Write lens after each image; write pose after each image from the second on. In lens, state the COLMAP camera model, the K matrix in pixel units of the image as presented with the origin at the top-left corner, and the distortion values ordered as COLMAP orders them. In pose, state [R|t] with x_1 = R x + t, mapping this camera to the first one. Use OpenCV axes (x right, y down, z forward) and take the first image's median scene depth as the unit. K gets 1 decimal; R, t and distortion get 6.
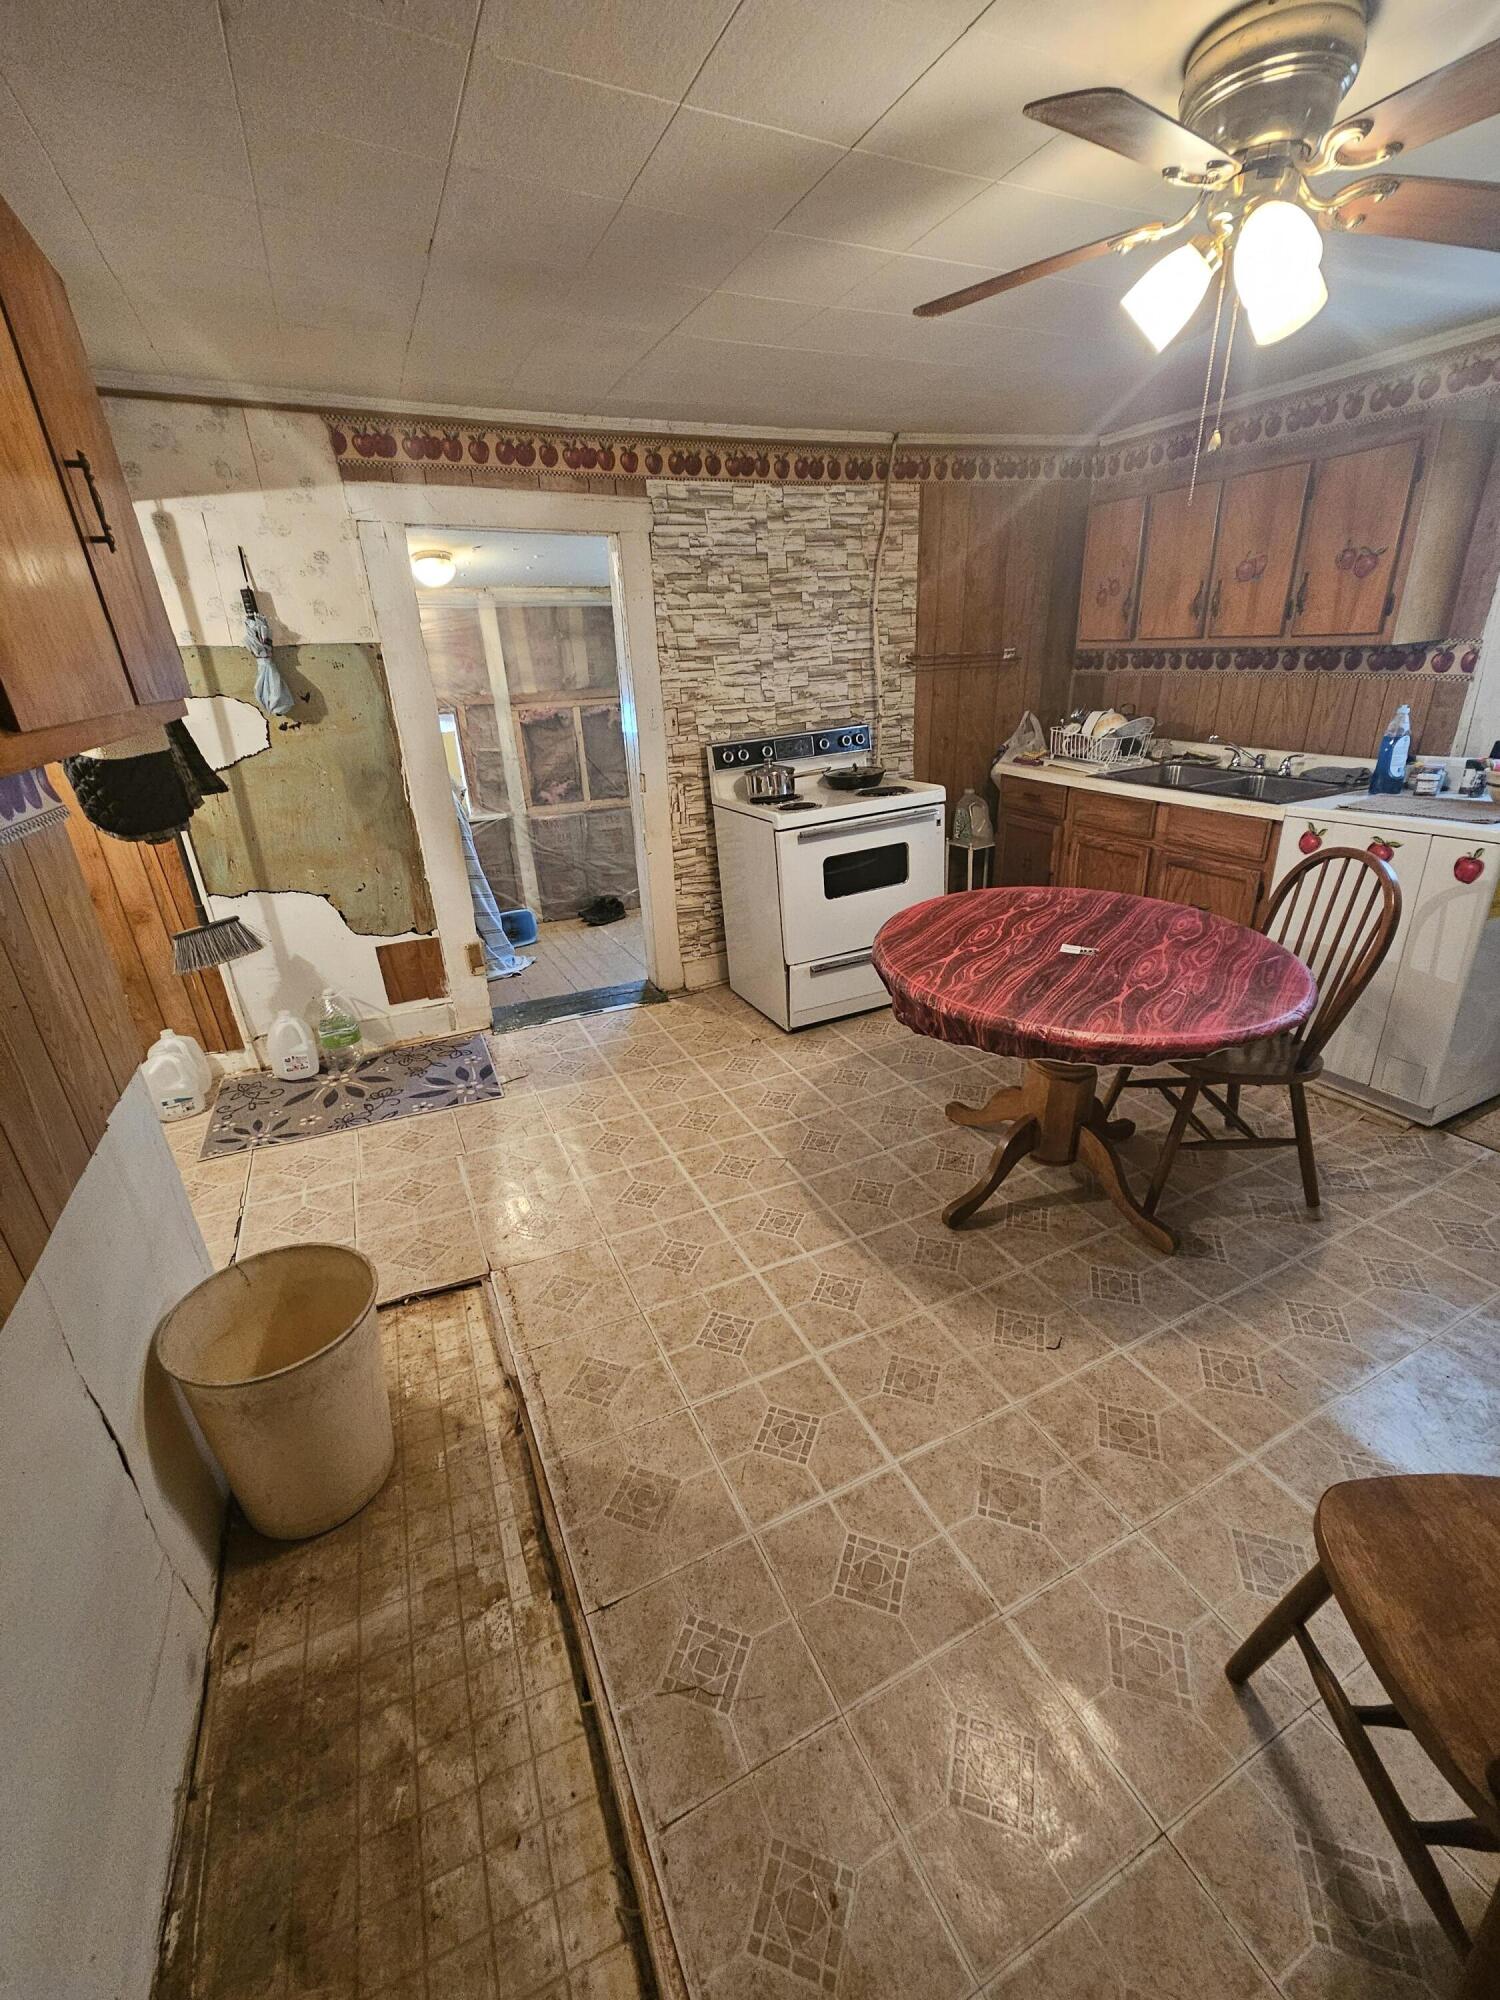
lens RADIAL K [[814.7, 0, 761.6], [0, 814.7, 999.7], [0, 0, 1]] dist [-0.000452, -0.000467]
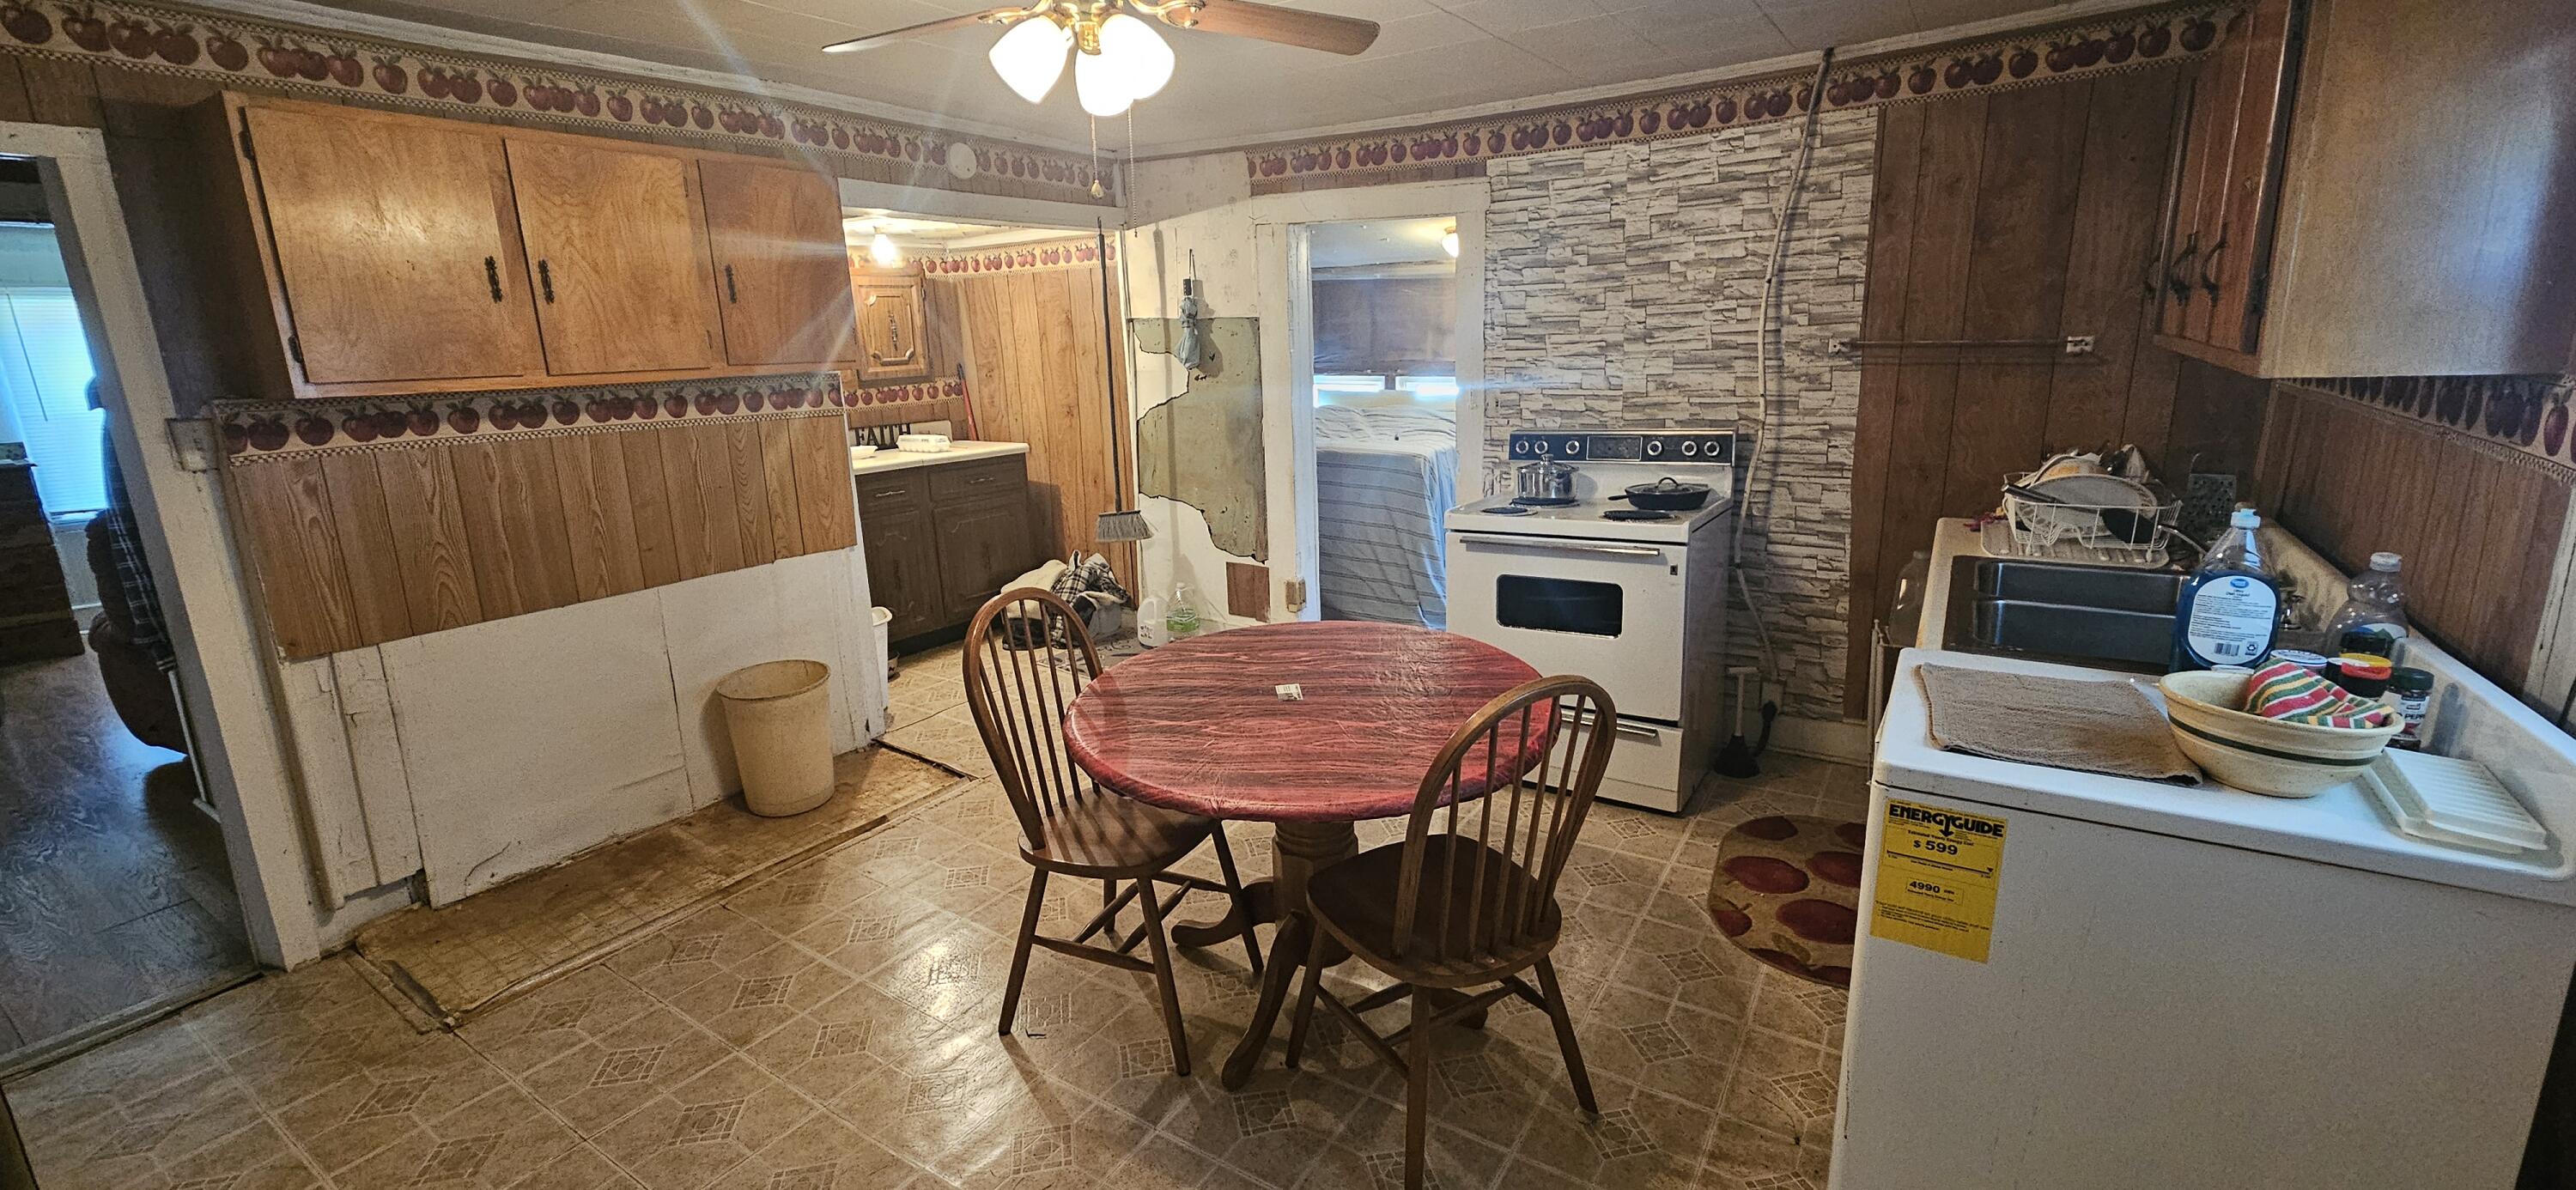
lens RADIAL K [[1055.1, 0, 1286.7], [0, 1055.1, 576.3], [0, 0, 1]] dist [0.002334, -0.000208]
pose [[0.513794, 0.226442, -0.827490, 0.851181], [-0.334706, 0.941012, 0.049687, -0.153321], [0.789929, 0.251437, 0.559278, 0.231776]]
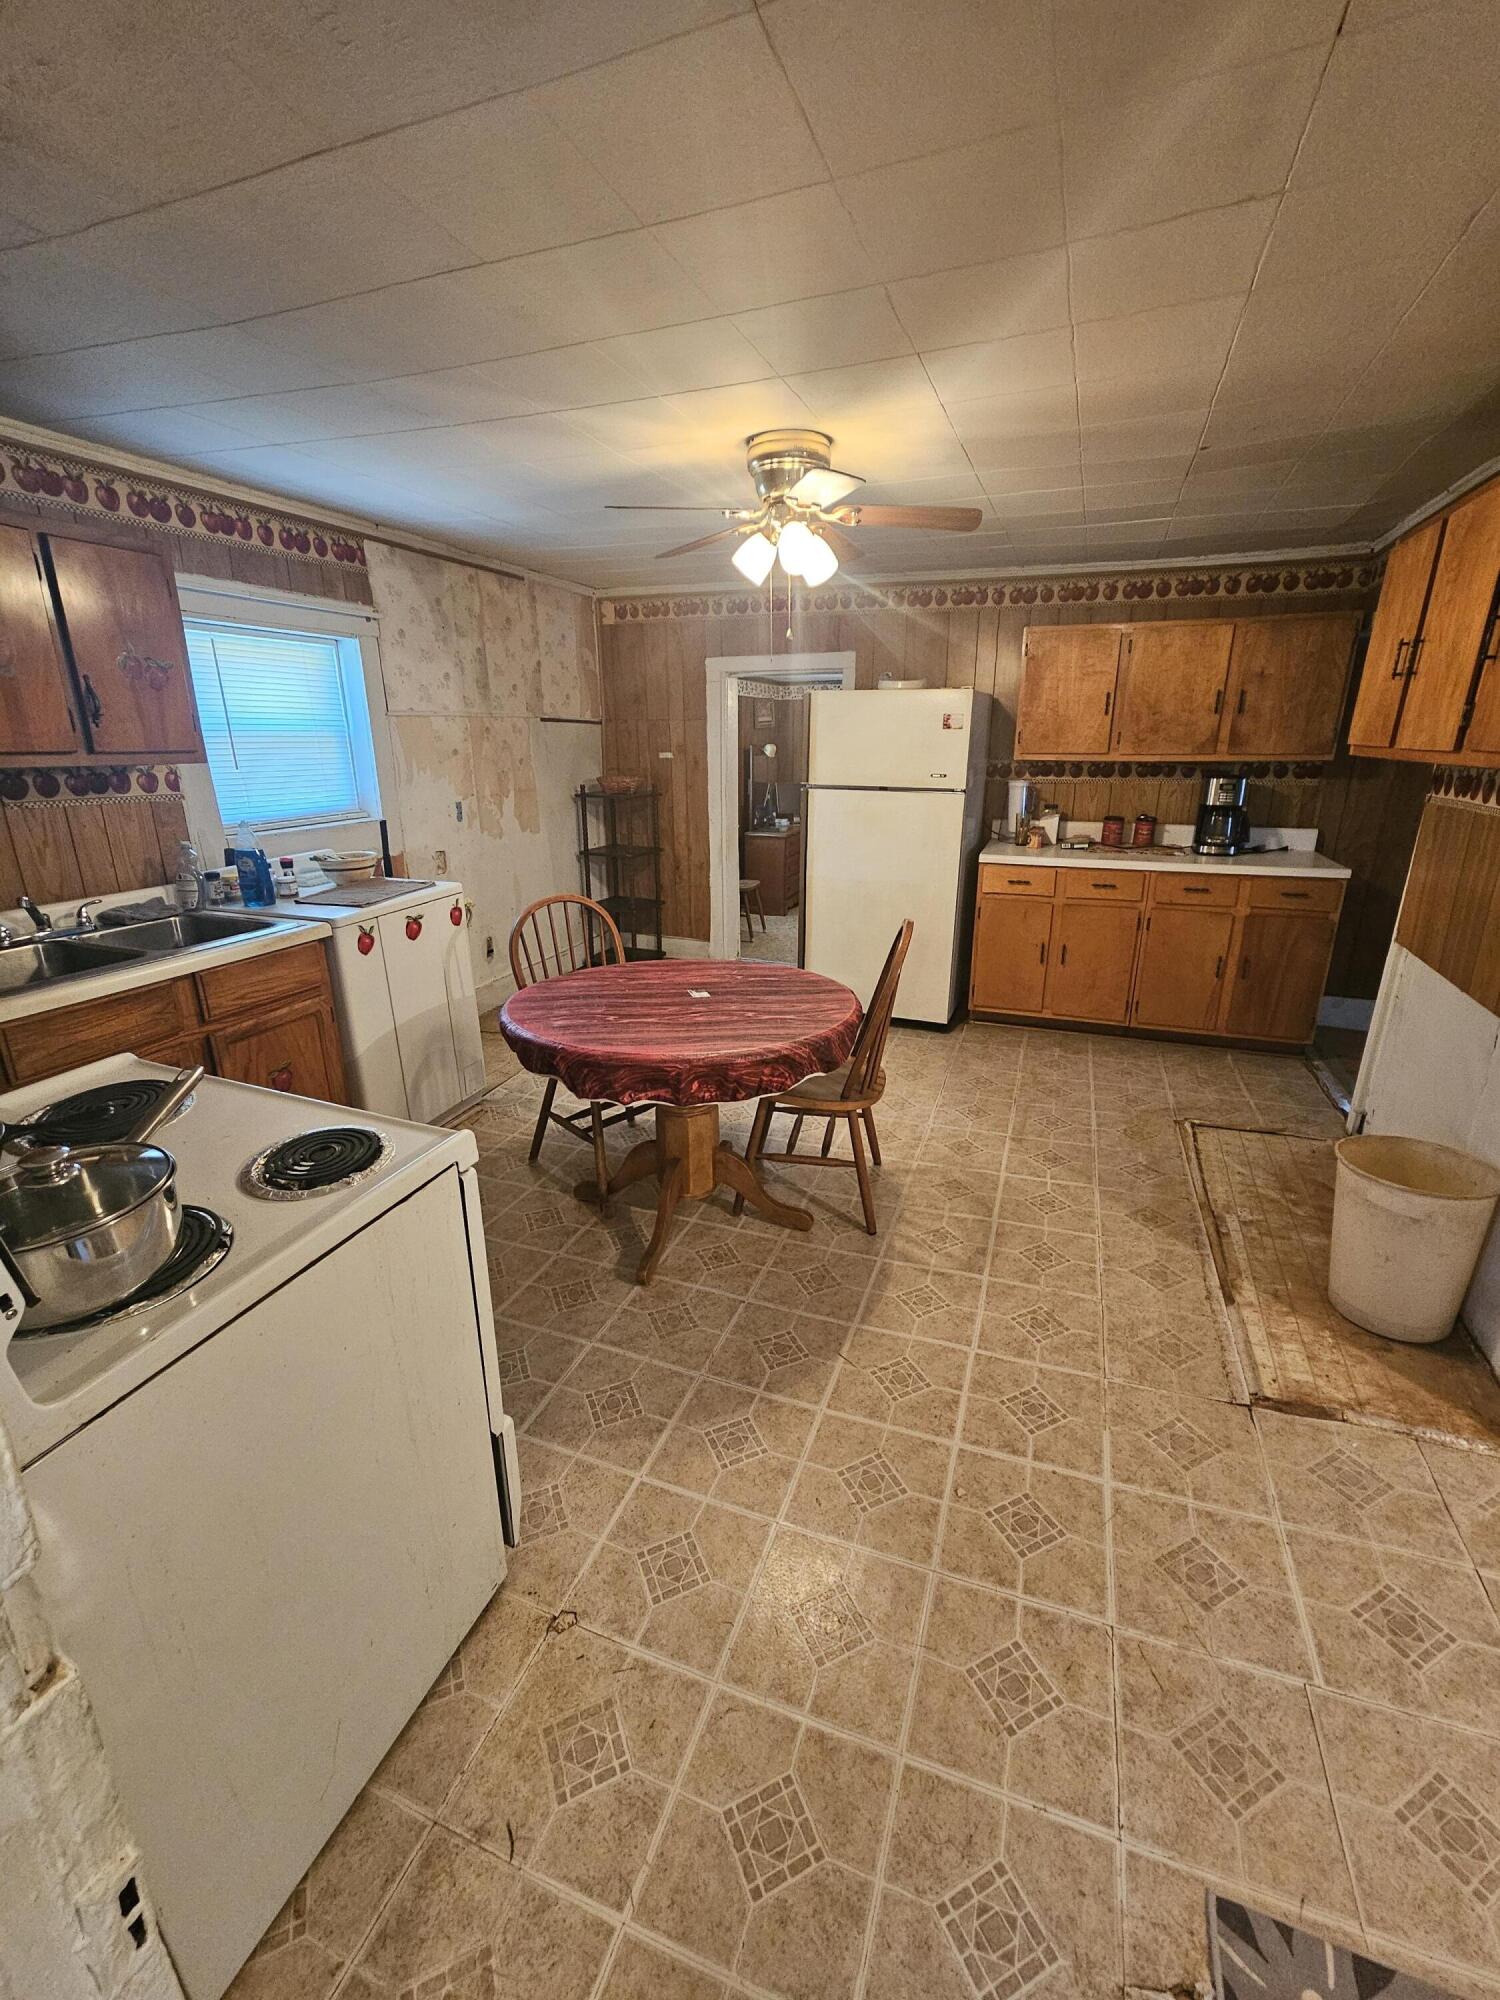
lens RADIAL K [[821.2, 0, 765.4], [0, 821.2, 995.3], [0, 0, 1]] dist [0.002056, -0.000146]
pose [[-0.688665, -0.176083, 0.703374, -0.346672], [0.315260, 0.800858, 0.509154, -0.424918], [-0.652956, 0.572382, -0.496011, 1.020985]]
